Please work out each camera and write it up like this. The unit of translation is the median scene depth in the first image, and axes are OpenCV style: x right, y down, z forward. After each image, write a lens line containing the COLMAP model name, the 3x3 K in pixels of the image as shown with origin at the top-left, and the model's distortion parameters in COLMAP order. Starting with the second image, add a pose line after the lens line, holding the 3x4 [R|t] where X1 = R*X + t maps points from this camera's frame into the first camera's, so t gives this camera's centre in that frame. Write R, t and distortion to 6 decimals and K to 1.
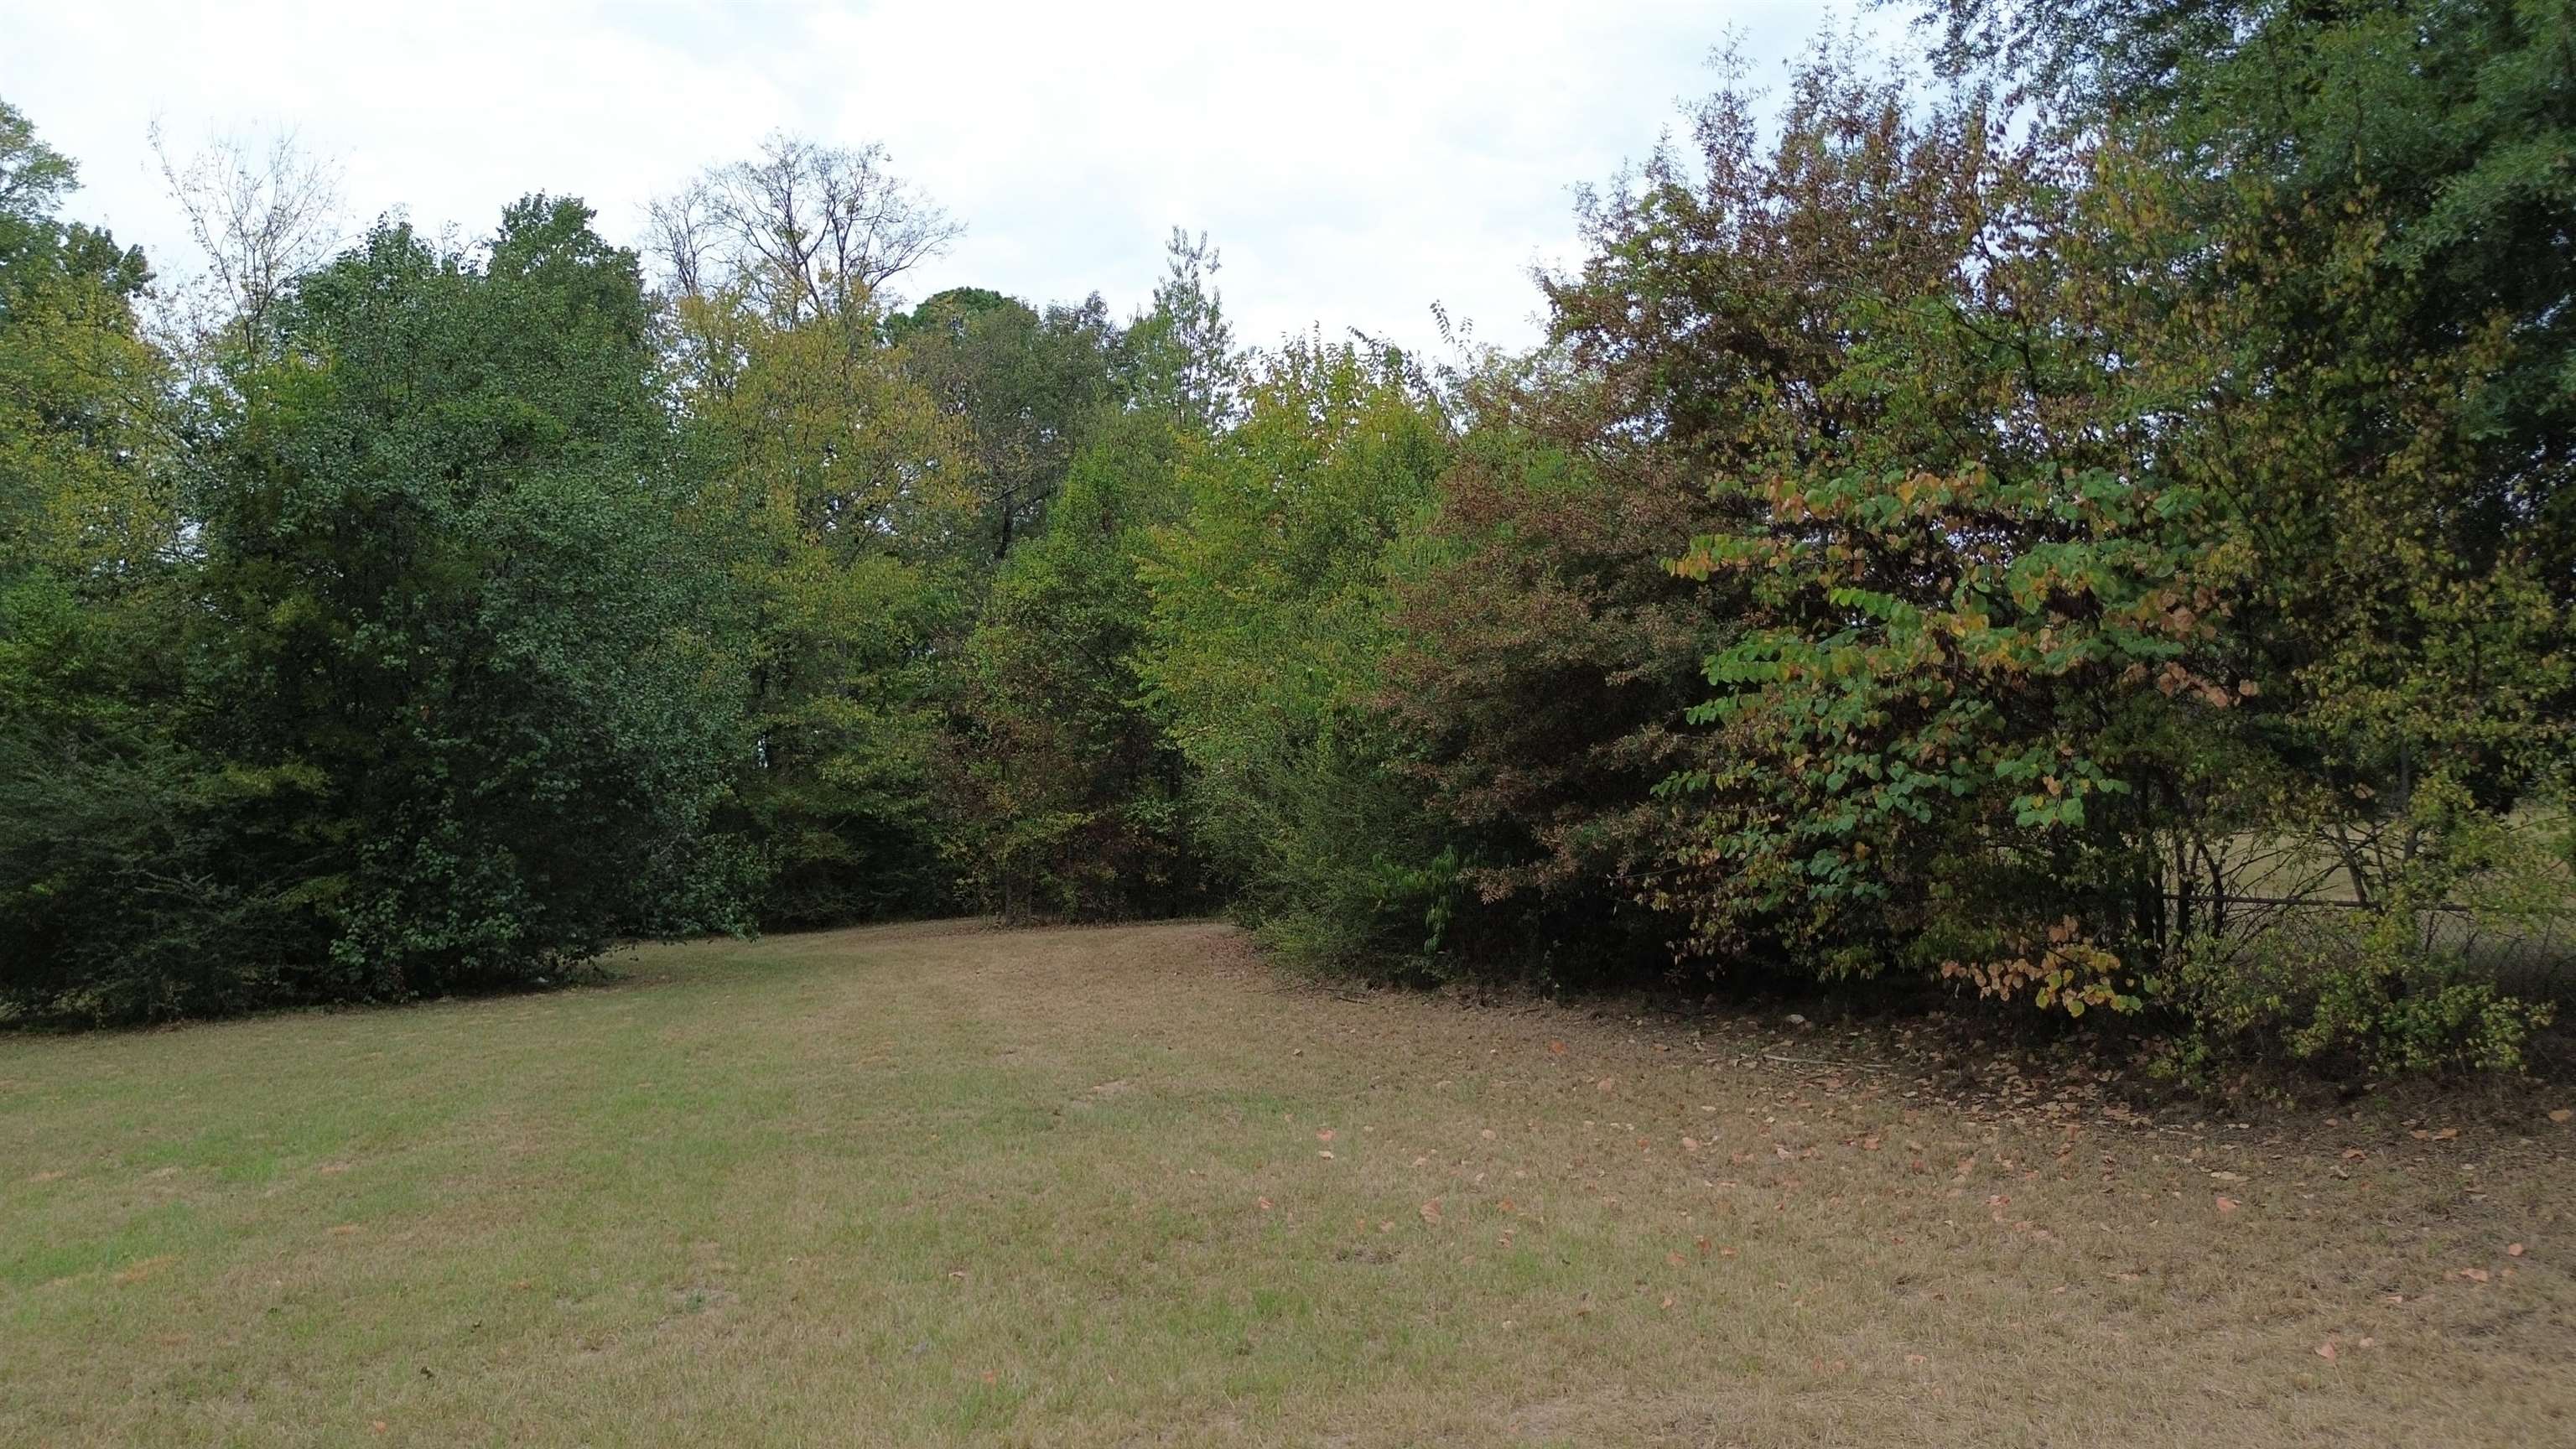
lens RADIAL K [[1830.4, 0, 1290.2], [0, 1830.4, 720.3], [0, 0, 1]] dist [0.065210, -0.061426]
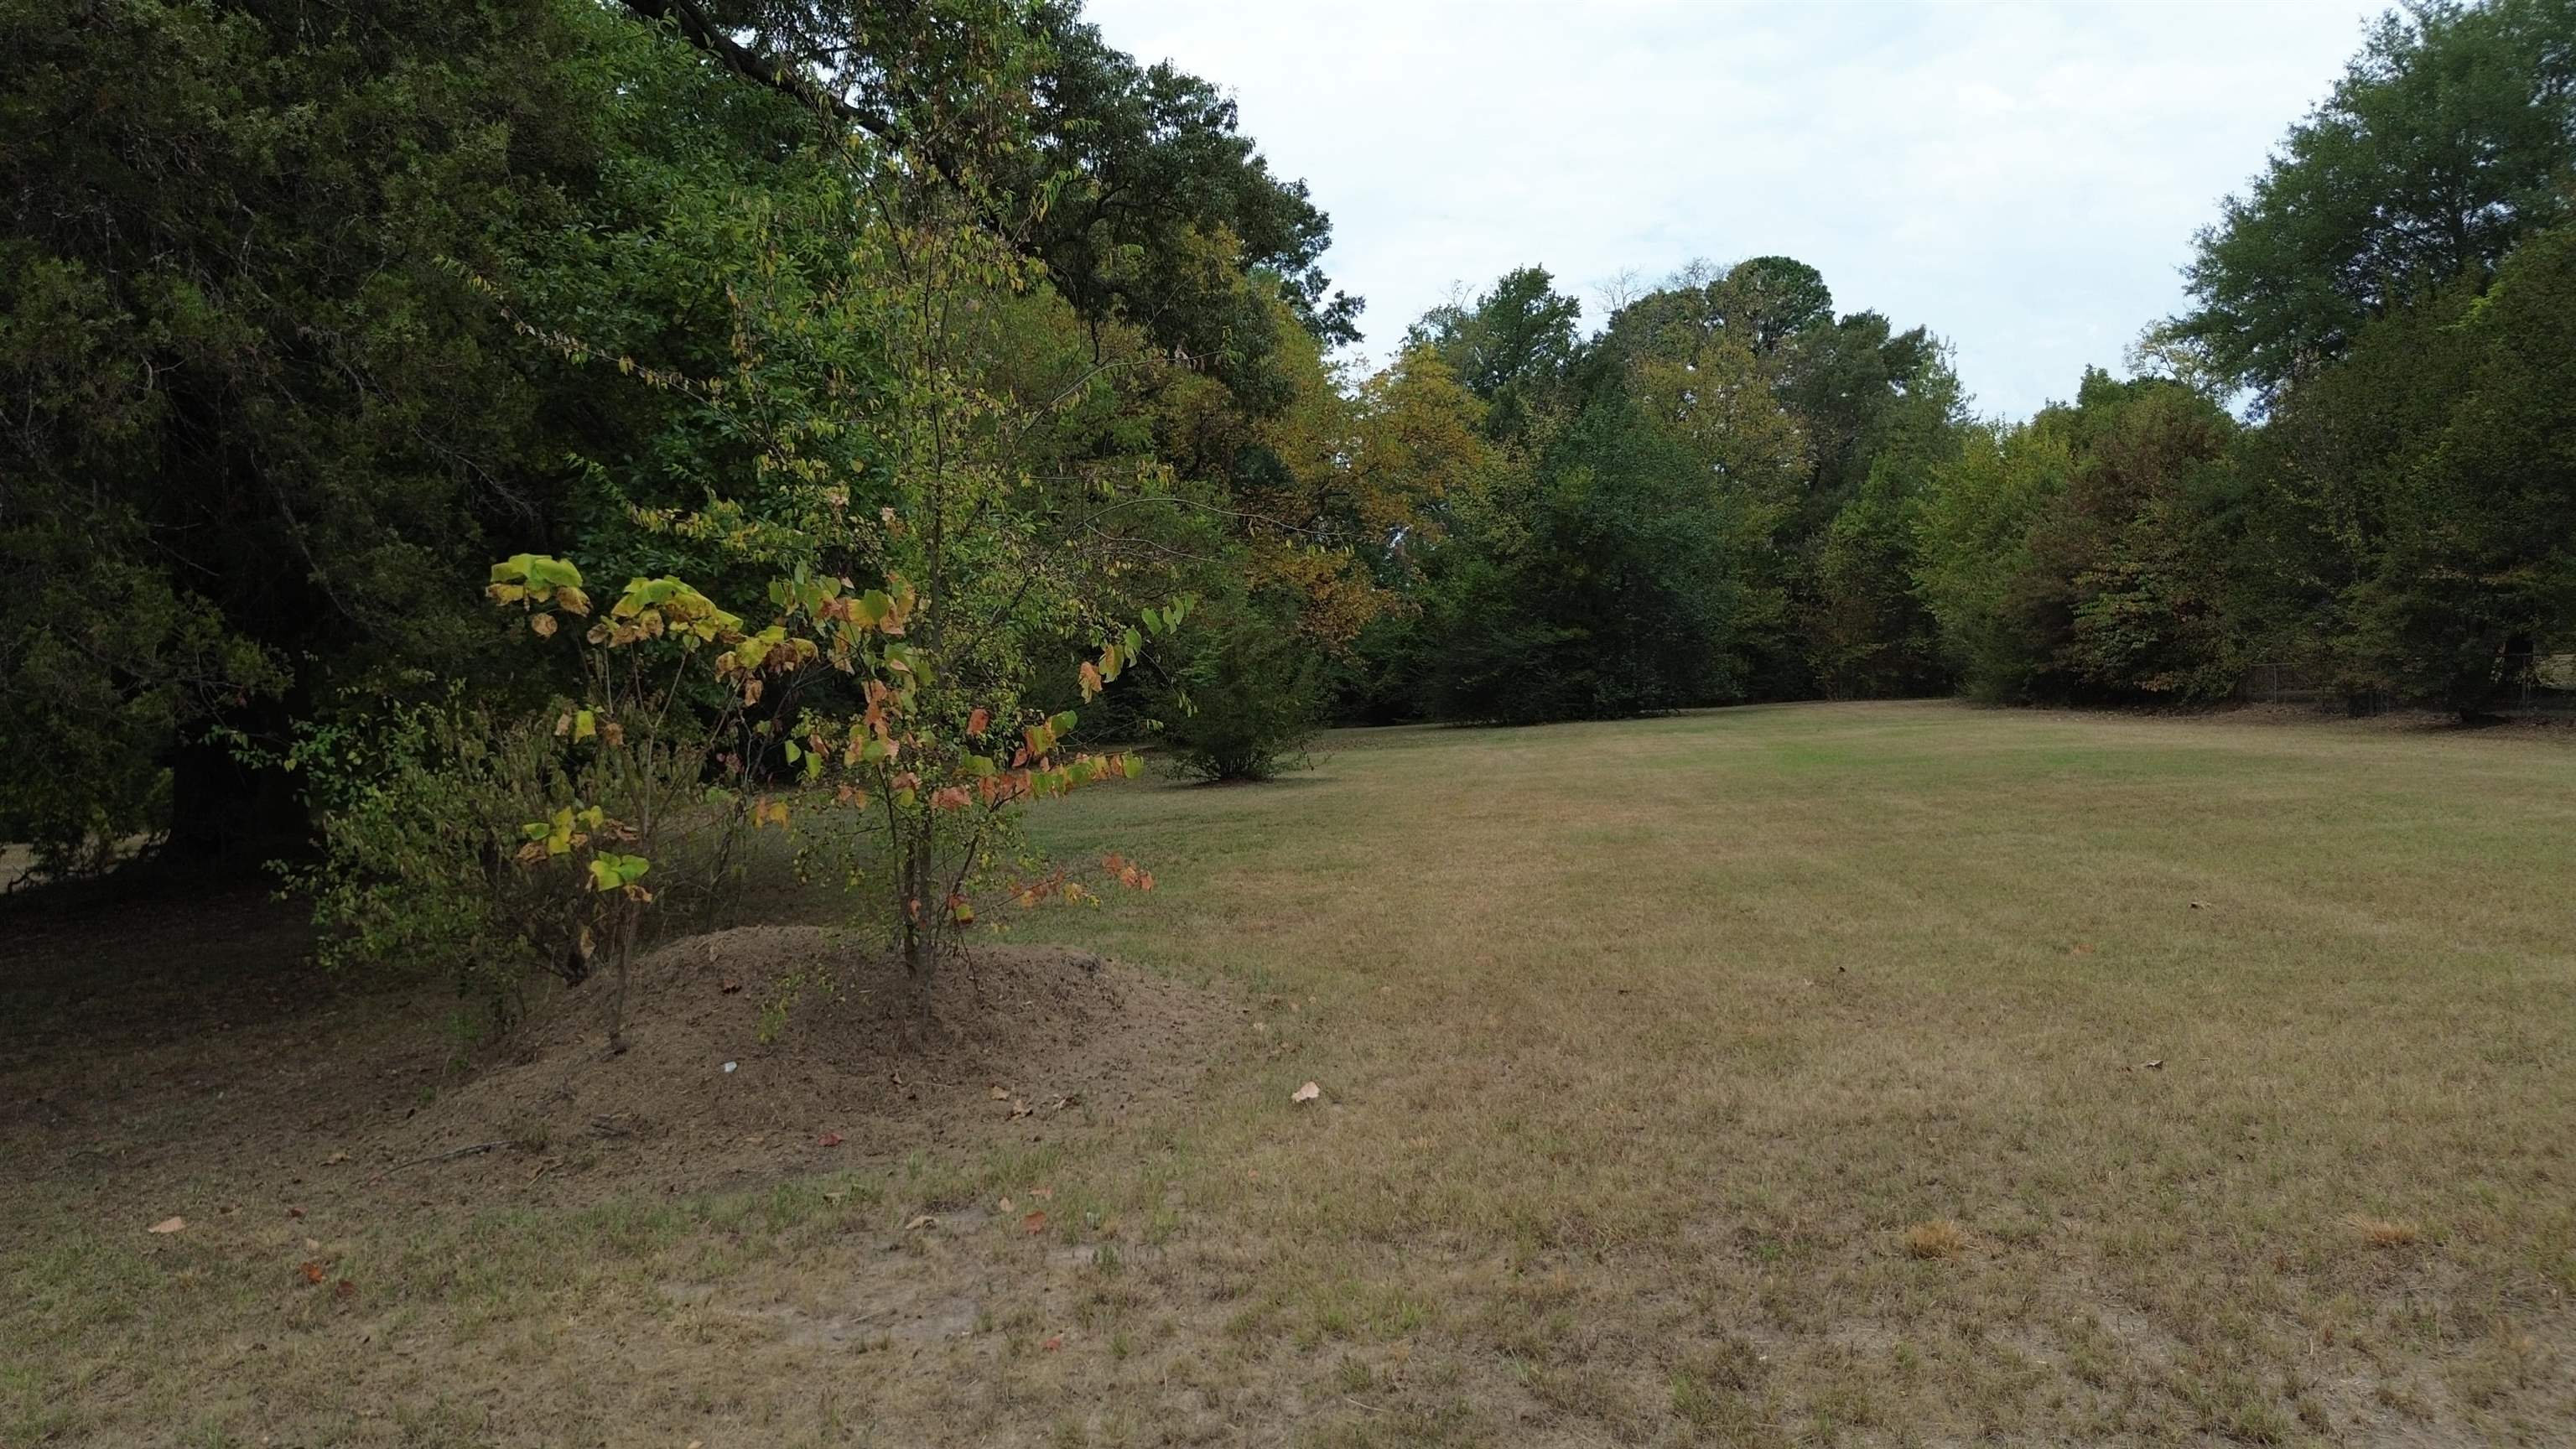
lens RADIAL K [[1830.4, 0, 1293.2], [0, 1830.4, 699.8], [0, 0, 1]] dist [0.065210, -0.061426]
pose [[0.924761, 0.005641, -0.380507, 0.083168], [0.026560, 0.996495, 0.079322, -0.091206], [0.379621, -0.083460, 0.921370, -1.554353]]
